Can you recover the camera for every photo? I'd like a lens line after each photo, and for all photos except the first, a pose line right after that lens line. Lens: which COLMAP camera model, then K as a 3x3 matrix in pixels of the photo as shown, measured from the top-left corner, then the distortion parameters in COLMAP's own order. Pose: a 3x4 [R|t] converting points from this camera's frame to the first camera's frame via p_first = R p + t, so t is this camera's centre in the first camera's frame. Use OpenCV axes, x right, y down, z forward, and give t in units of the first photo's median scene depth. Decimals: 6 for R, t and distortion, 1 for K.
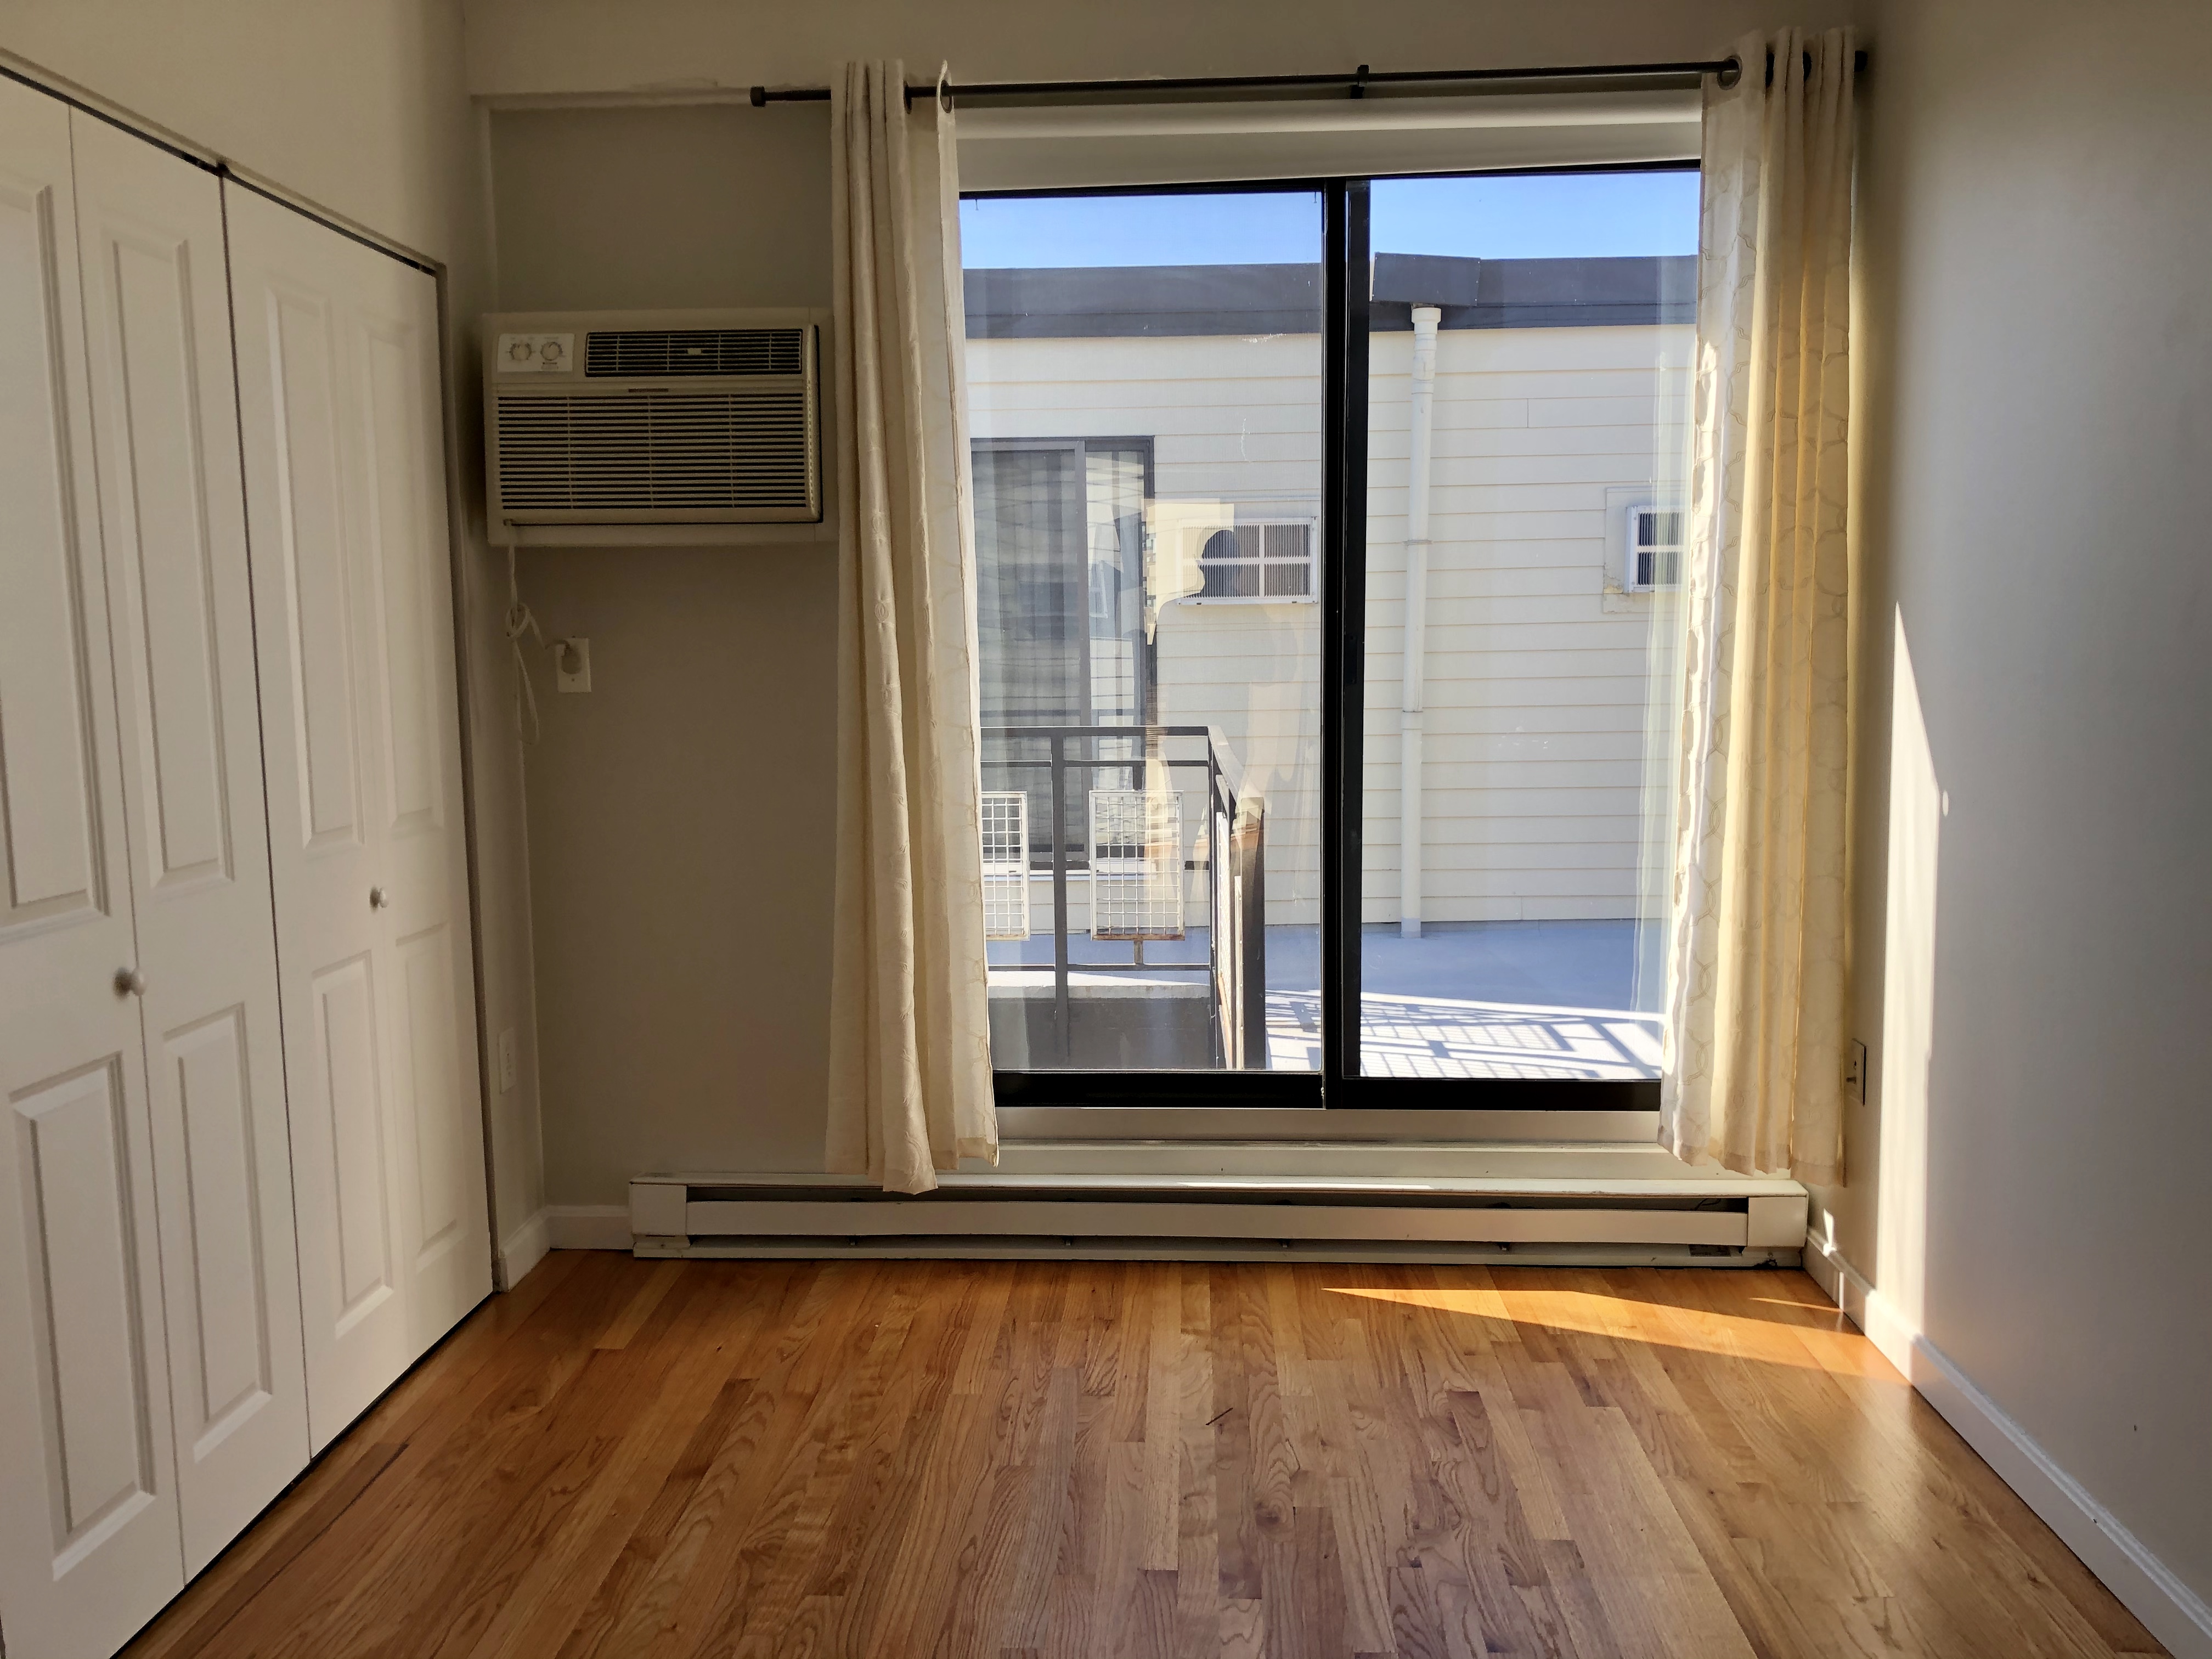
lens RADIAL K [[1843.3, 0, 1112.8], [0, 1843.3, 873.8], [0, 0, 1]] dist [0.050925, -0.044058]
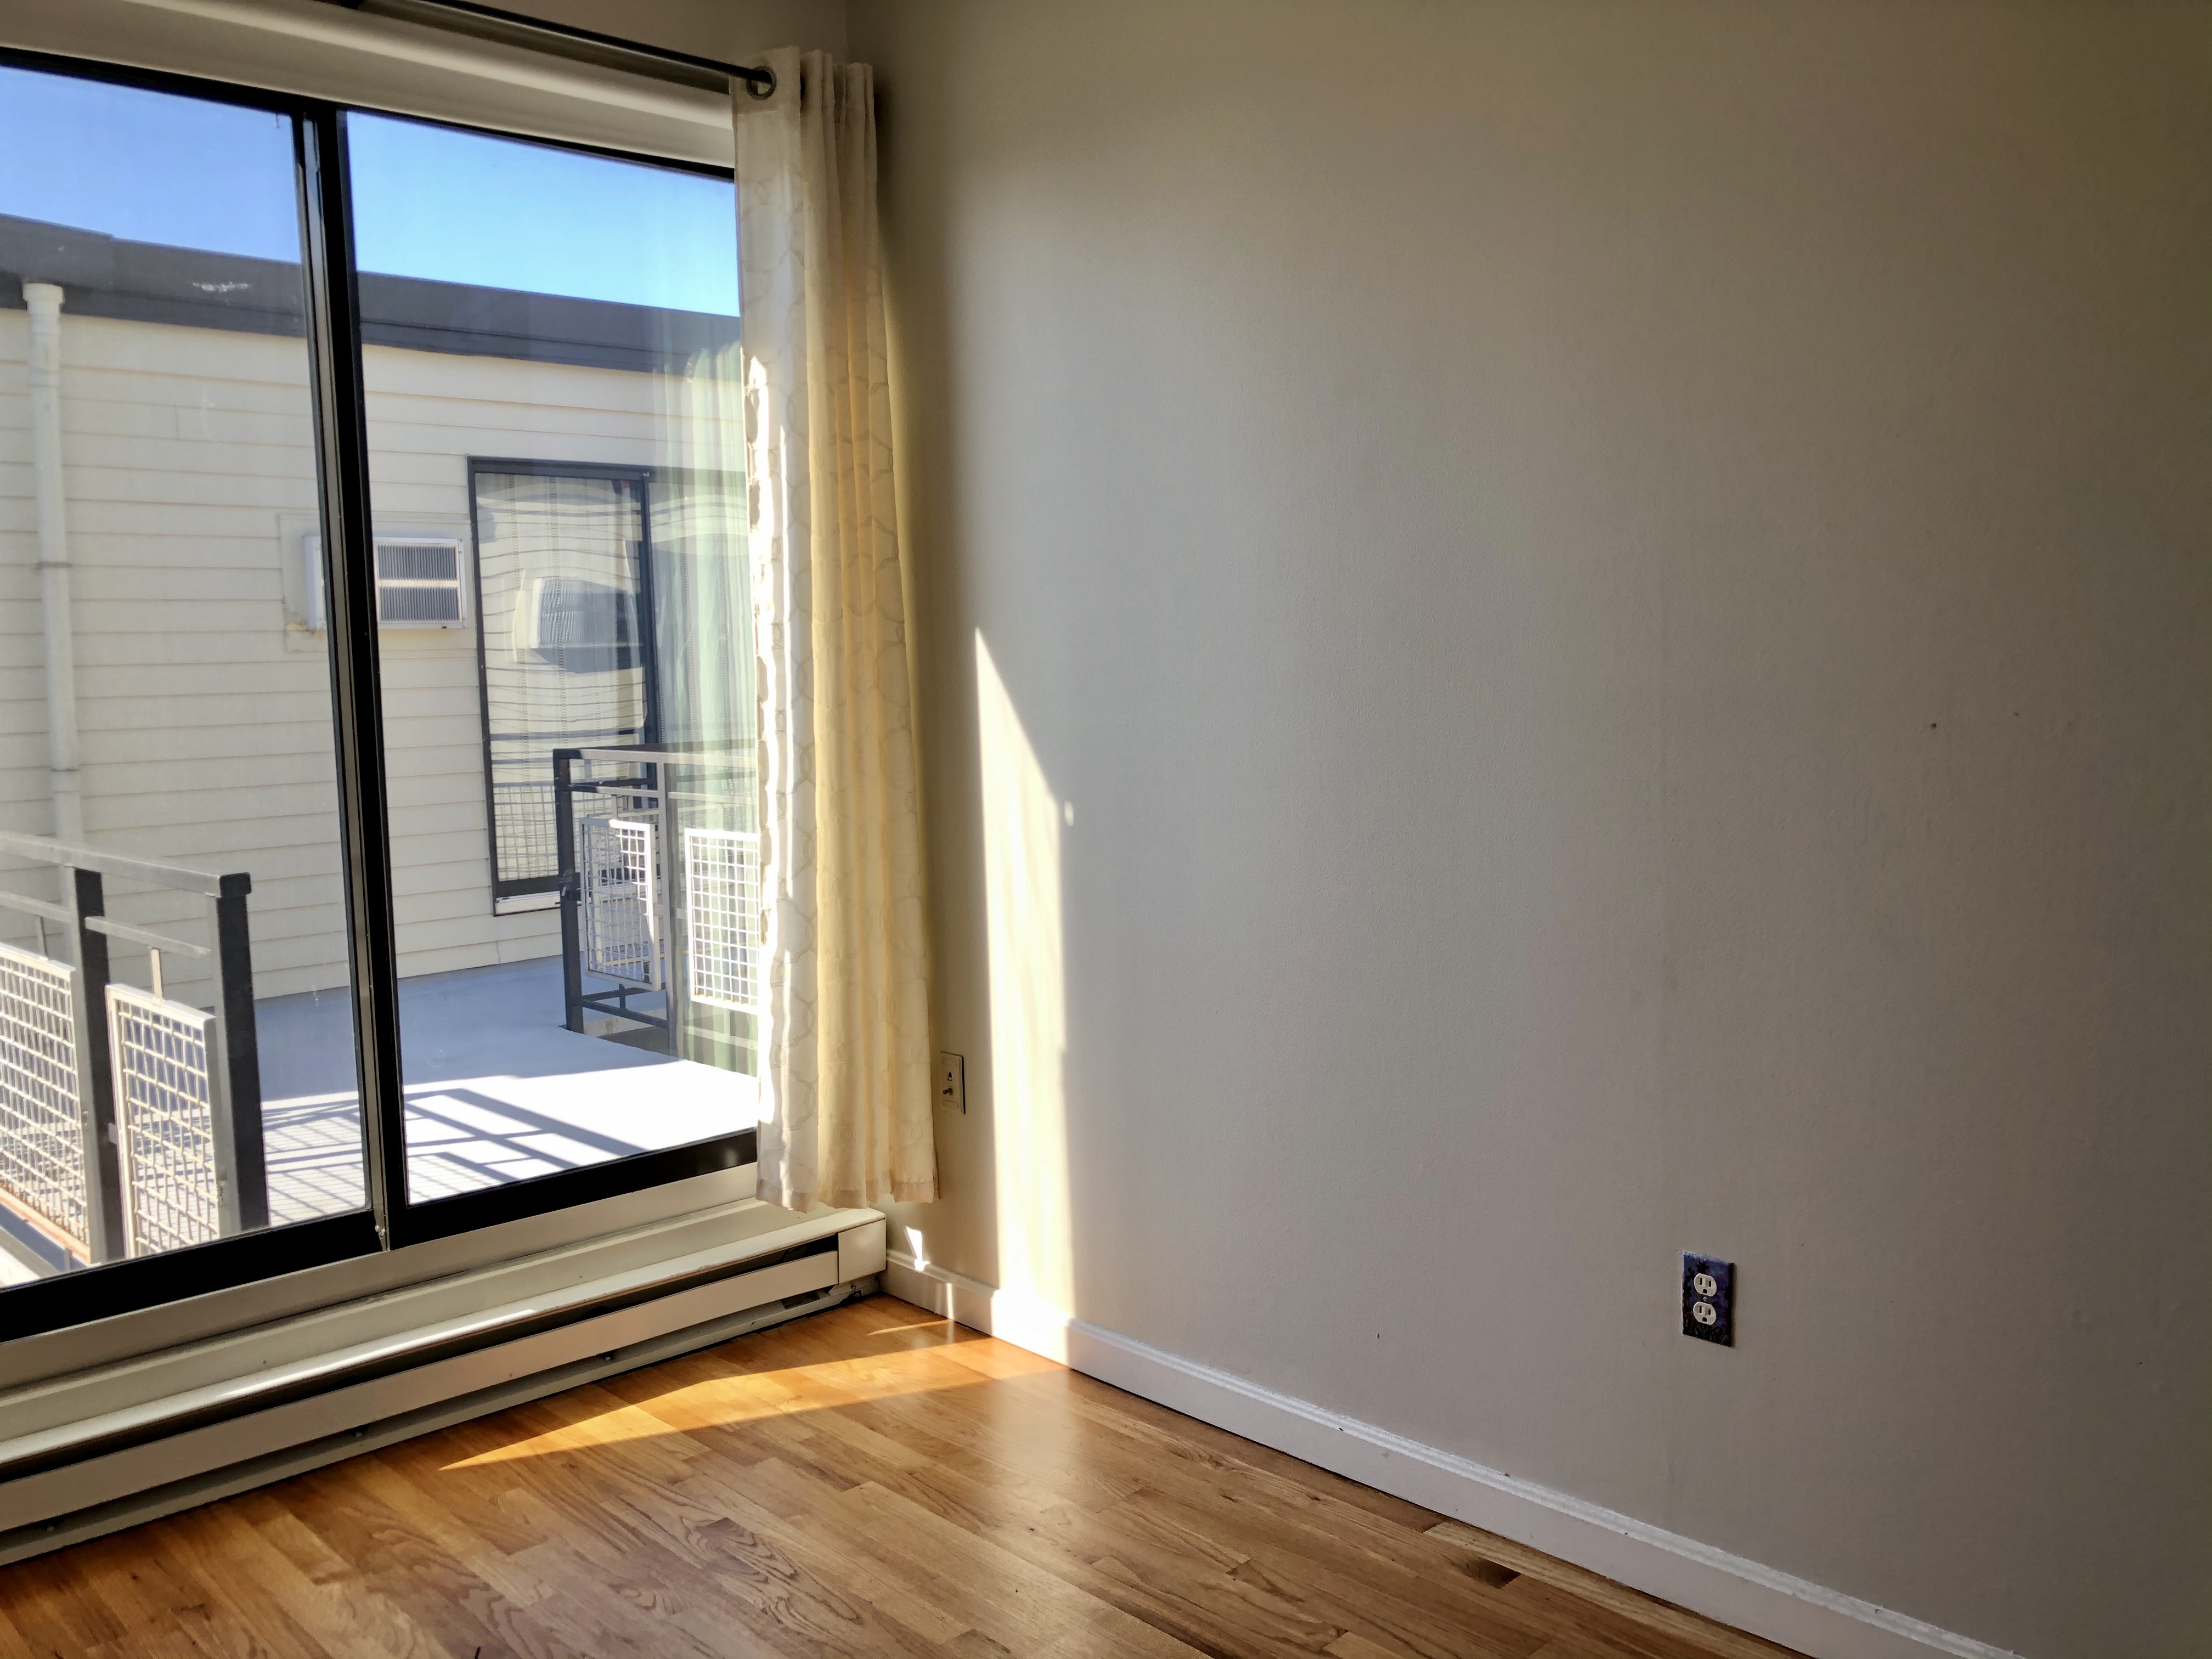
lens RADIAL K [[1843.3, 0, 1102.5], [0, 1843.3, 851.5], [0, 0, 1]] dist [0.050925, -0.044058]
pose [[0.691325, -0.080010, 0.718100, -0.262383], [0.108082, 0.994119, 0.006713, -0.018771], [-0.714414, 0.072973, 0.695907, 0.220261]]
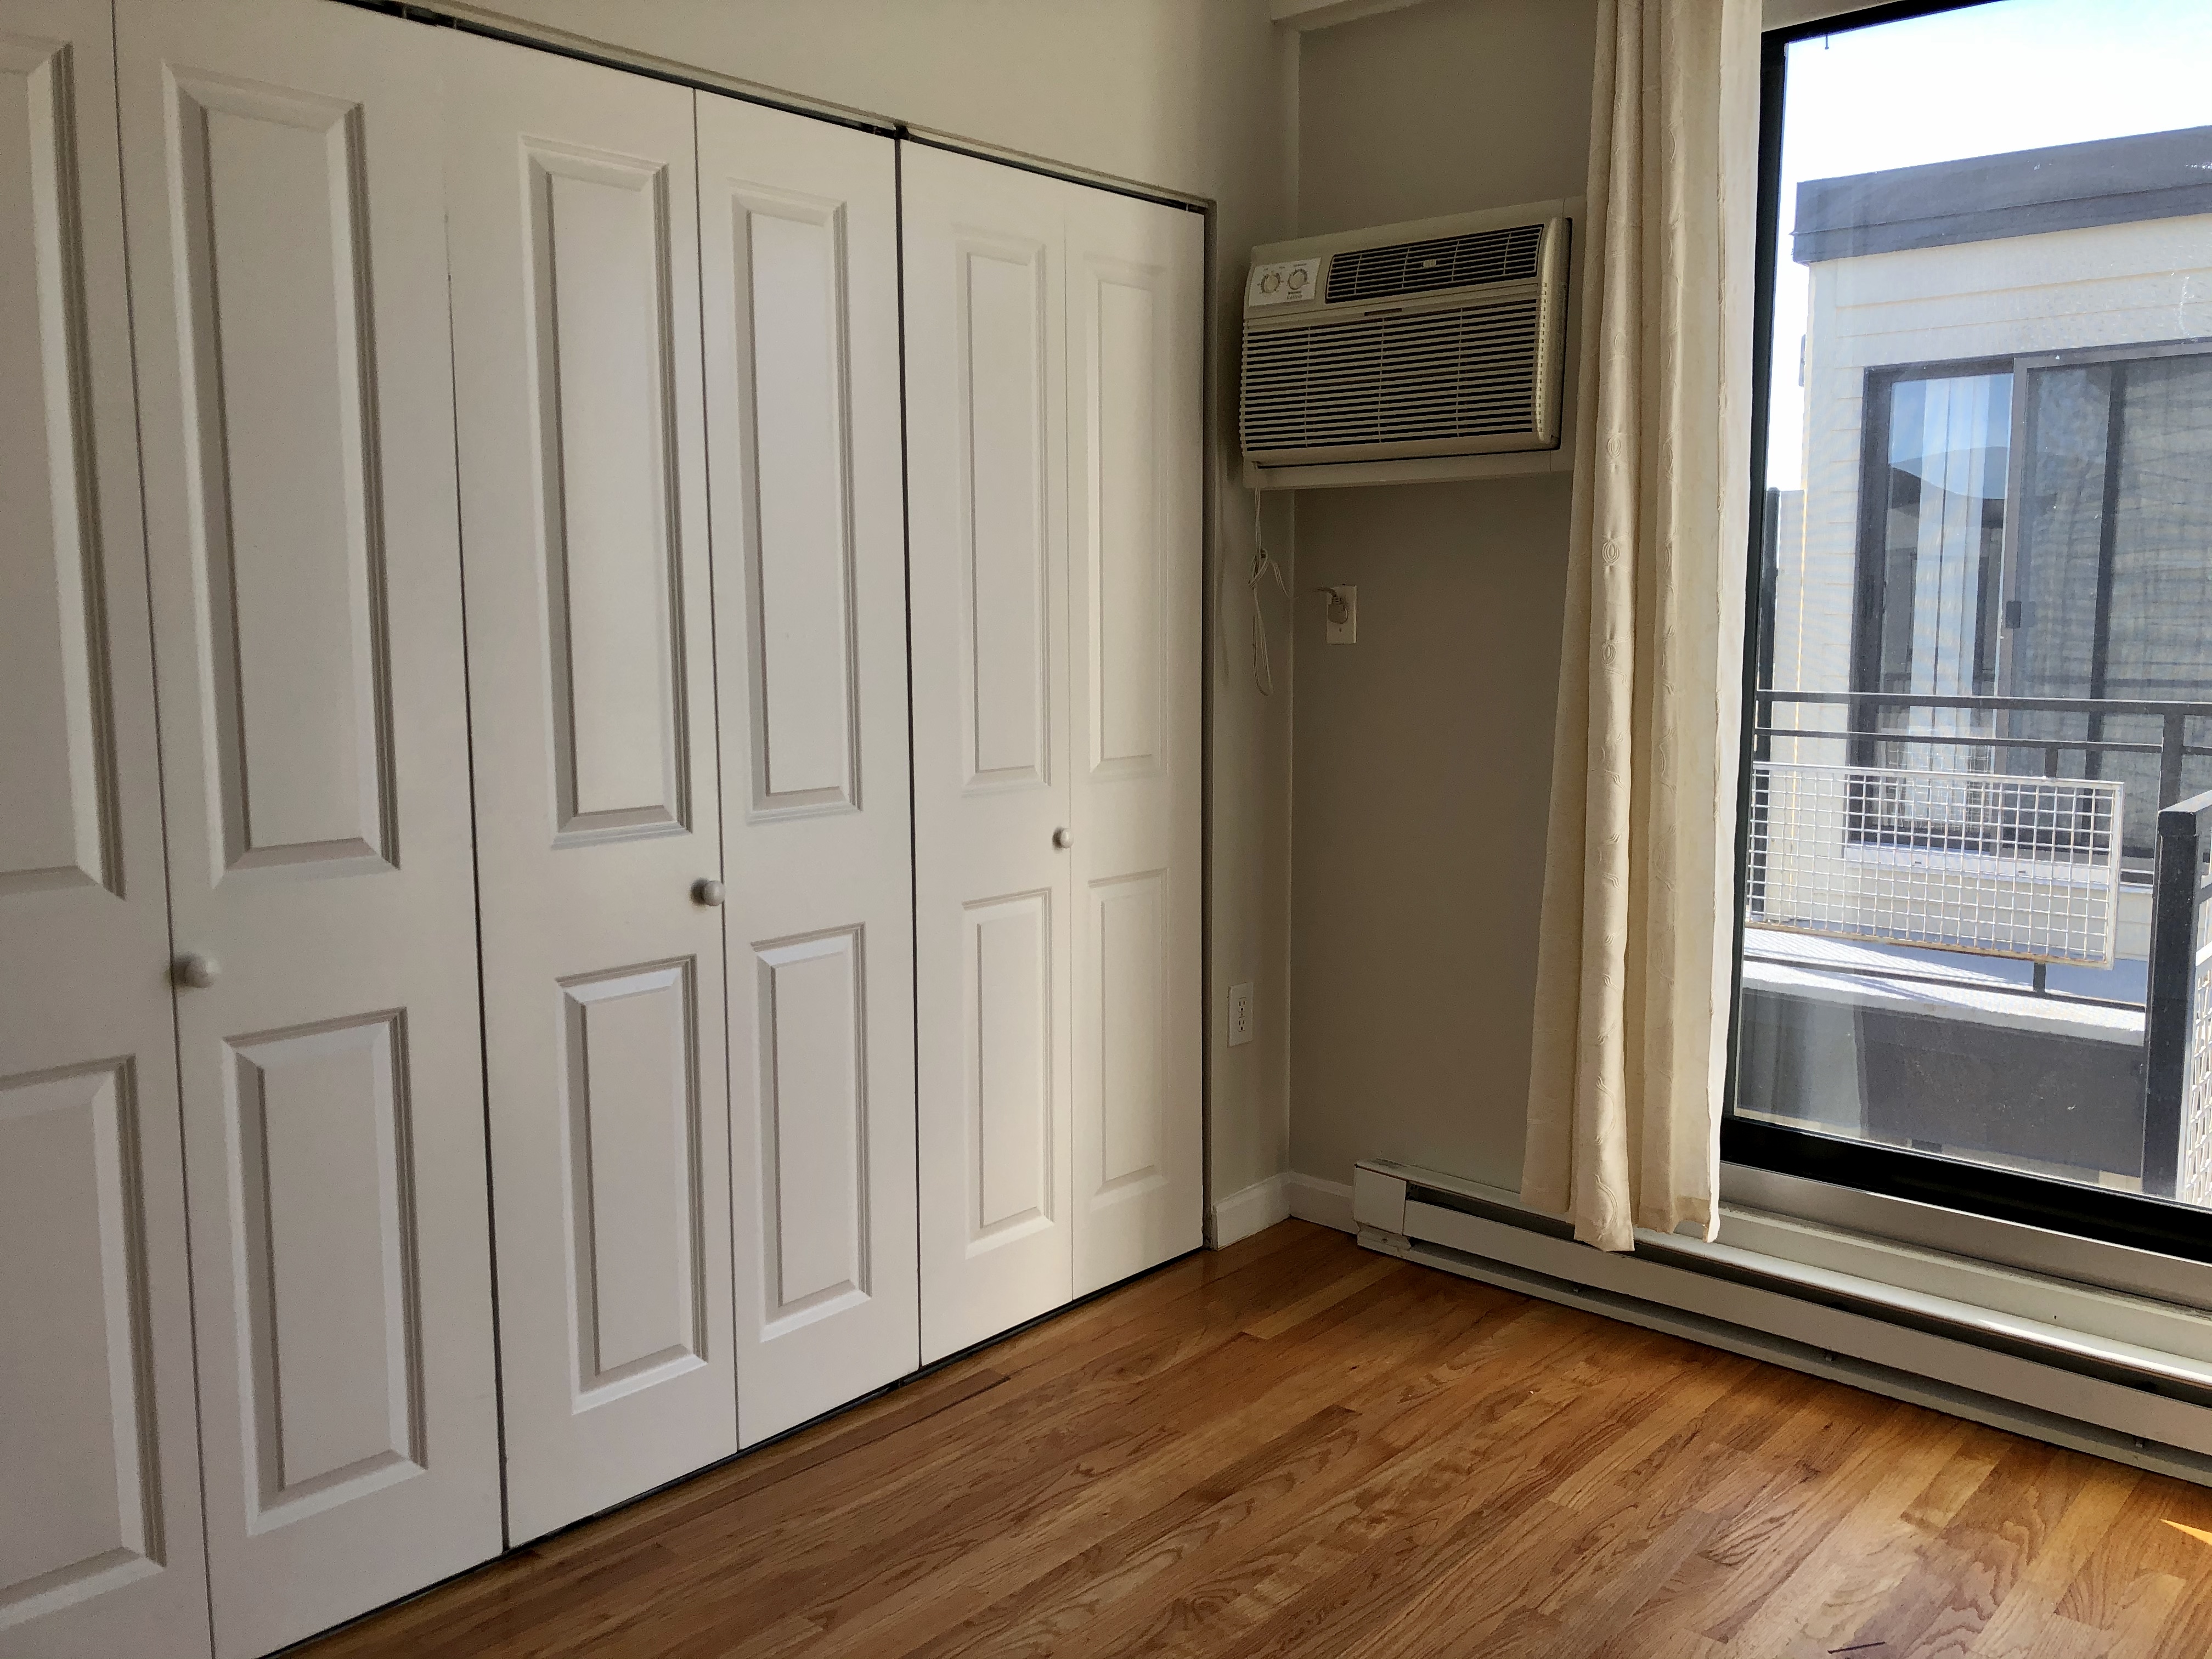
lens RADIAL K [[1843.3, 0, 1120.7], [0, 1843.3, 835.0], [0, 0, 1]] dist [0.050925, -0.044058]
pose [[0.781828, 0.090584, -0.616879, 0.229705], [-0.087717, 0.995530, 0.035014, -0.024627], [0.617293, 0.026736, 0.786279, 0.206072]]
